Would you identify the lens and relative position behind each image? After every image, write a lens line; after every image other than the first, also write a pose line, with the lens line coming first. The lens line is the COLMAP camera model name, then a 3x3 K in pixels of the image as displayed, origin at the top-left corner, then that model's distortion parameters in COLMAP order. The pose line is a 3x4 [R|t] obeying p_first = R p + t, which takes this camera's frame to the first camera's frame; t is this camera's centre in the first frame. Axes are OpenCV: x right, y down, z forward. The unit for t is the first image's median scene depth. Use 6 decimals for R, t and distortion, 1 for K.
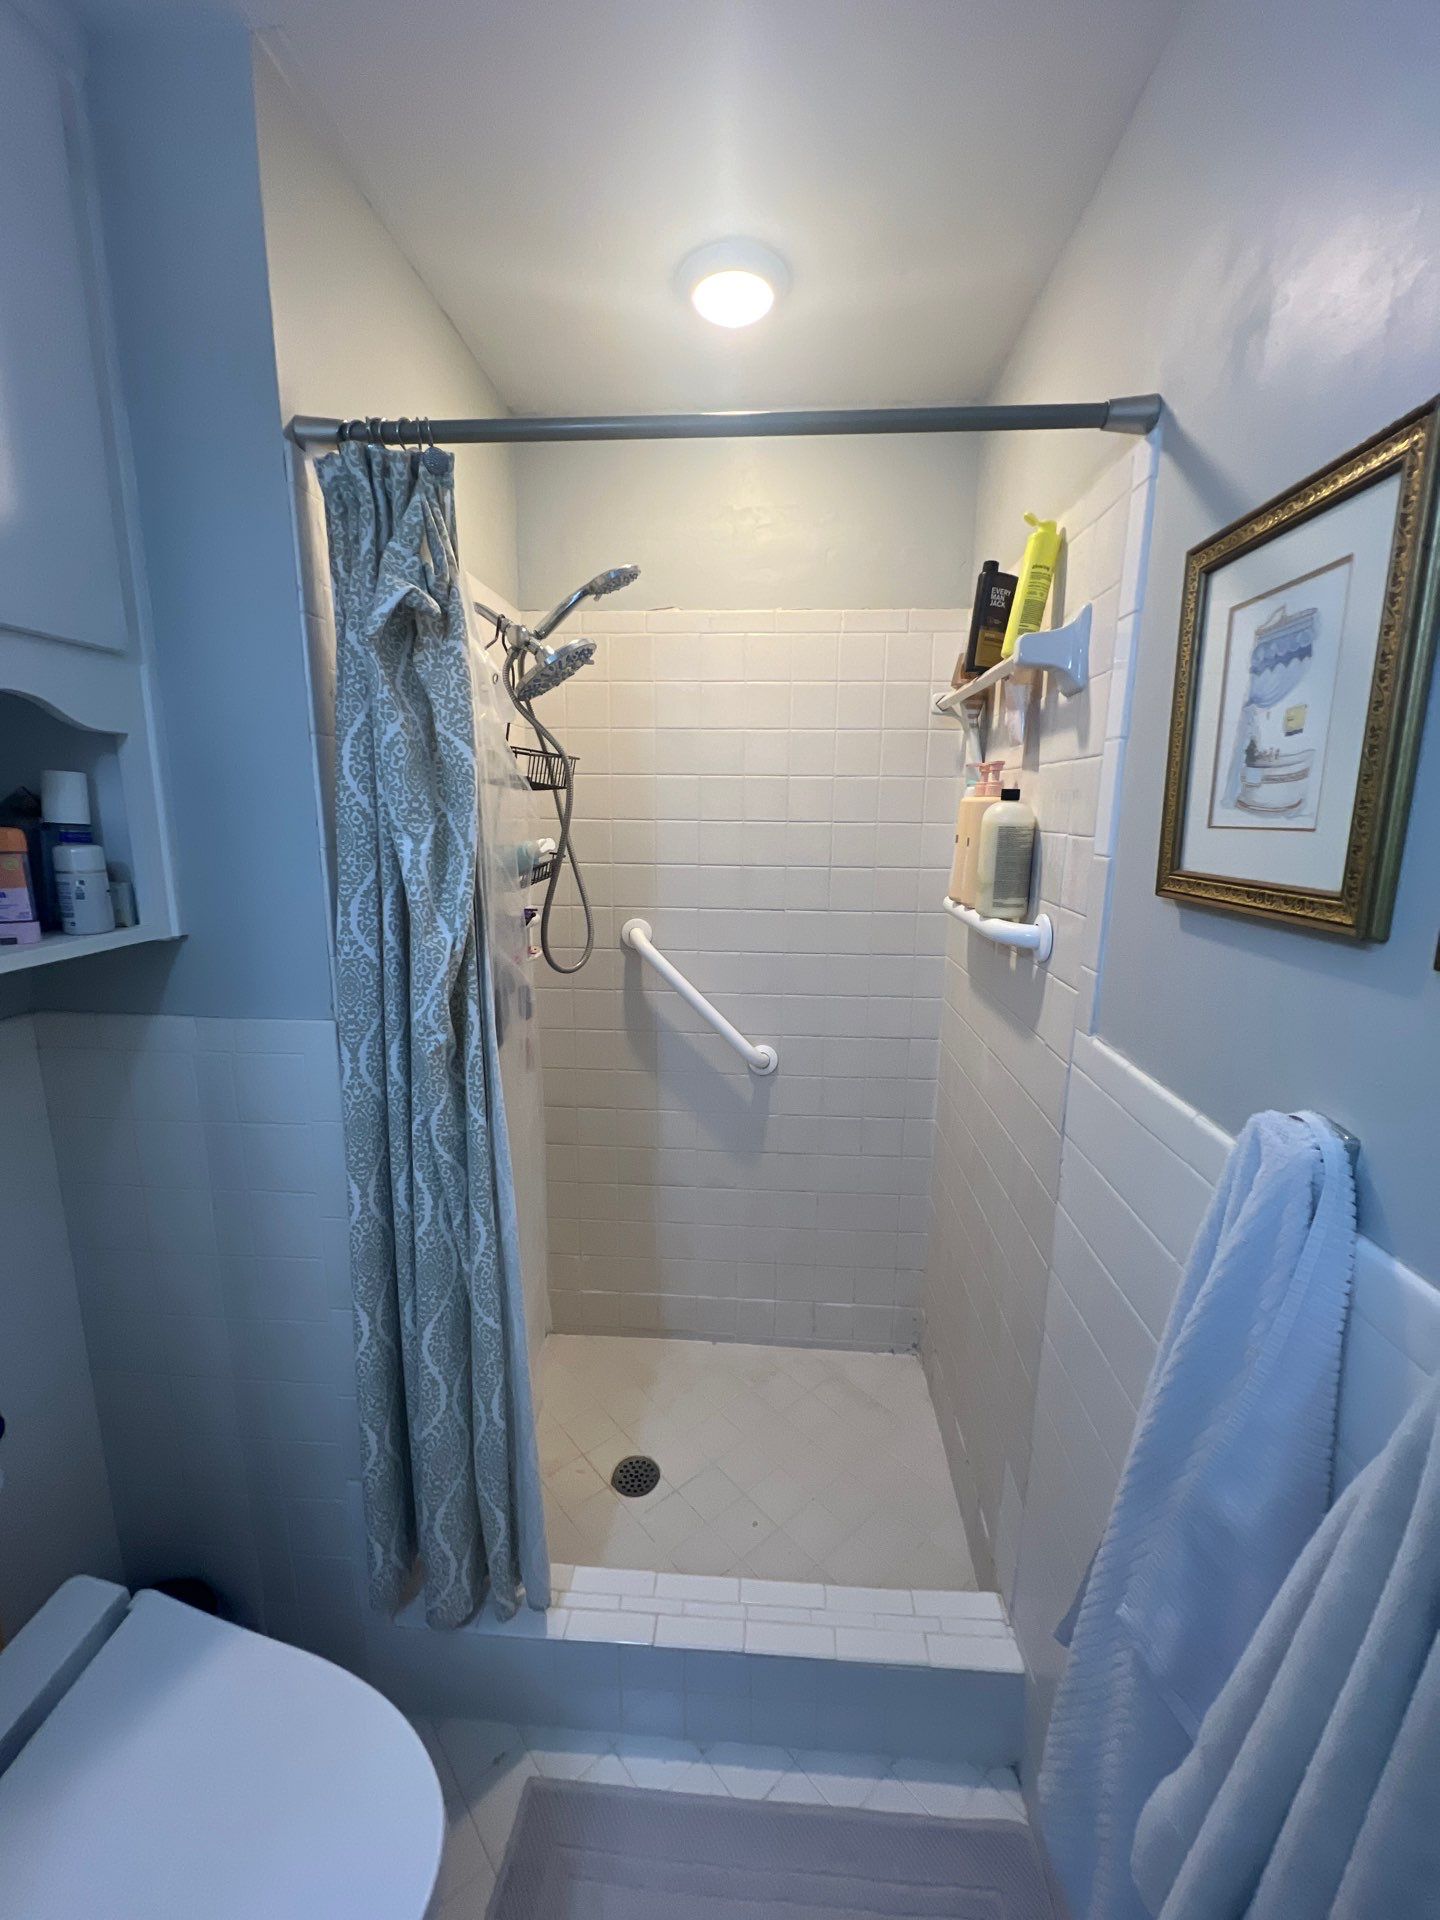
lens RADIAL K [[763.7, 0, 728.2], [0, 763.7, 947.1], [0, 0, 1]] dist [-0.005383, 0.000862]
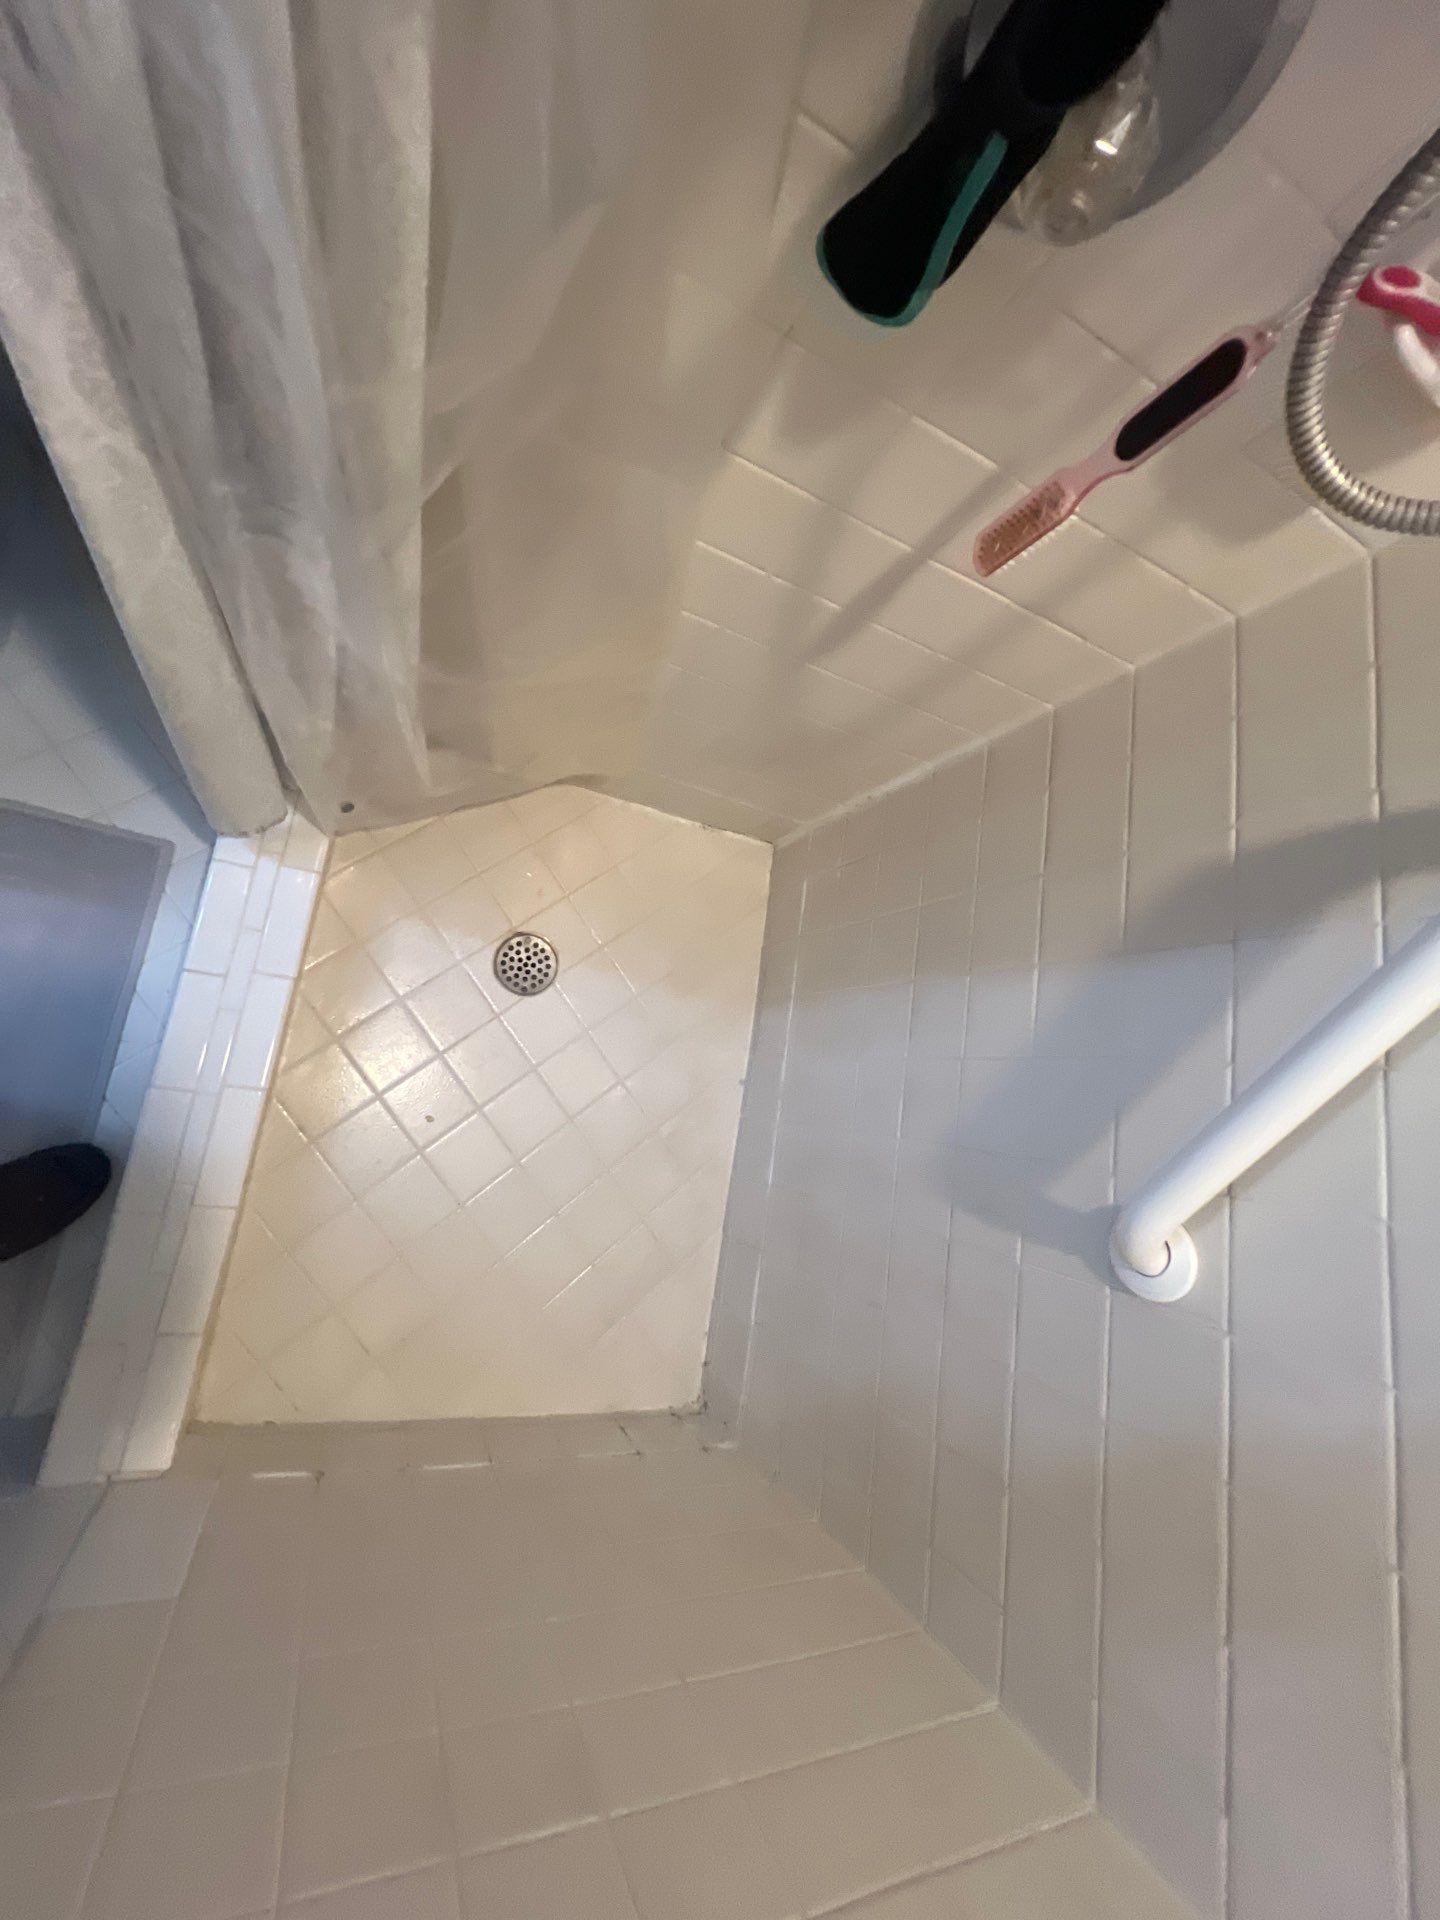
lens RADIAL K [[763.7, 0, 726.9], [0, 763.7, 953.4], [0, 0, 1]] dist [-0.005383, 0.000862]
pose [[-0.074777, 0.982139, -0.172658, -0.021291], [-0.590676, 0.095876, 0.801192, -0.040508], [0.803436, 0.161896, 0.572957, 0.980336]]
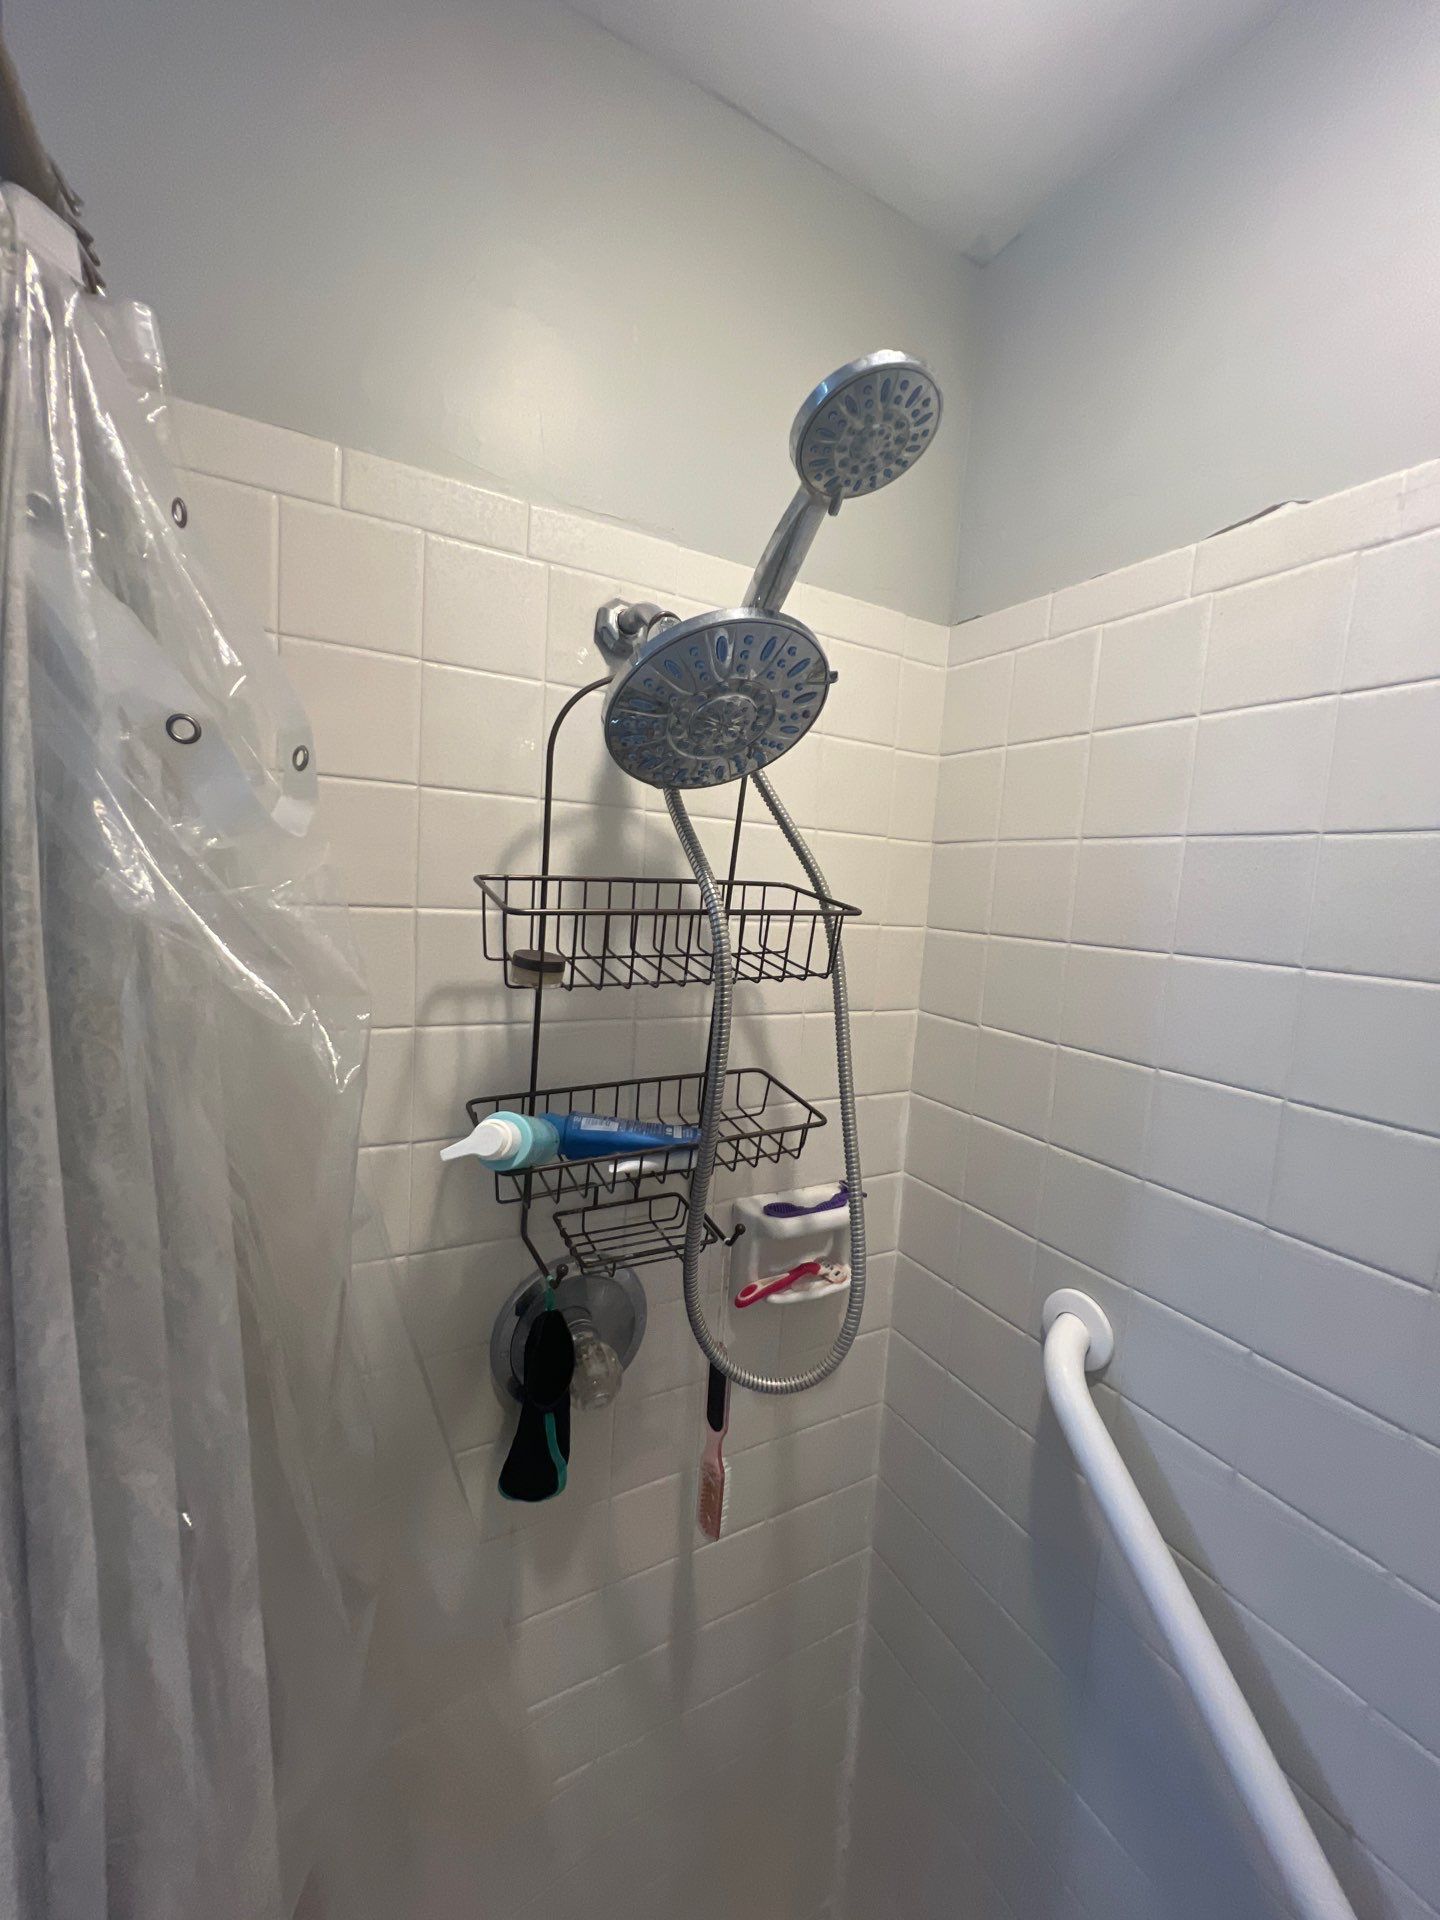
lens RADIAL K [[763.7, 0, 724.8], [0, 763.7, 949.9], [0, 0, 1]] dist [-0.005383, 0.000862]
pose [[0.540778, 0.094106, -0.835885, 0.150455], [-0.209873, 0.977390, -0.025742, -0.251036], [0.814563, 0.189350, 0.548301, 0.896574]]
